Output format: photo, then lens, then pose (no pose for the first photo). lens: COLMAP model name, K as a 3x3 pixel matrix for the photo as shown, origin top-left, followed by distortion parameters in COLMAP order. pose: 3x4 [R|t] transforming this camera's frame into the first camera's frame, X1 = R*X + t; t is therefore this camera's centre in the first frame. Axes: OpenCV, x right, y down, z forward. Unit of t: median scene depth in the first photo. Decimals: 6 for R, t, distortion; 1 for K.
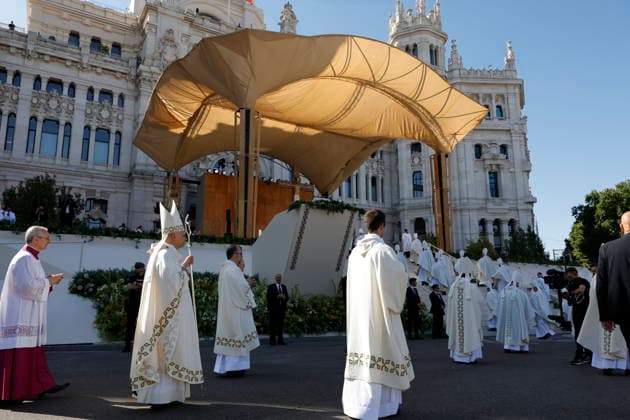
lens RADIAL K [[455.1, 0, 315.0], [0, 455.1, 210.0], [0, 0, 1]] dist [0.003123, 0.000613]
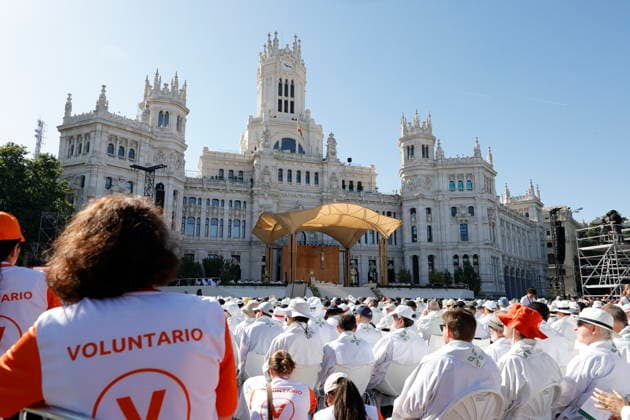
lens RADIAL K [[455.1, 0, 315.0], [0, 455.1, 210.0], [0, 0, 1]] dist [0.003123, 0.000613]
pose [[0.972029, -0.041001, -0.231256, 0.344797], [0.039326, 0.999156, -0.011849, -0.182356], [0.231547, 0.002423, 0.972821, -0.894077]]
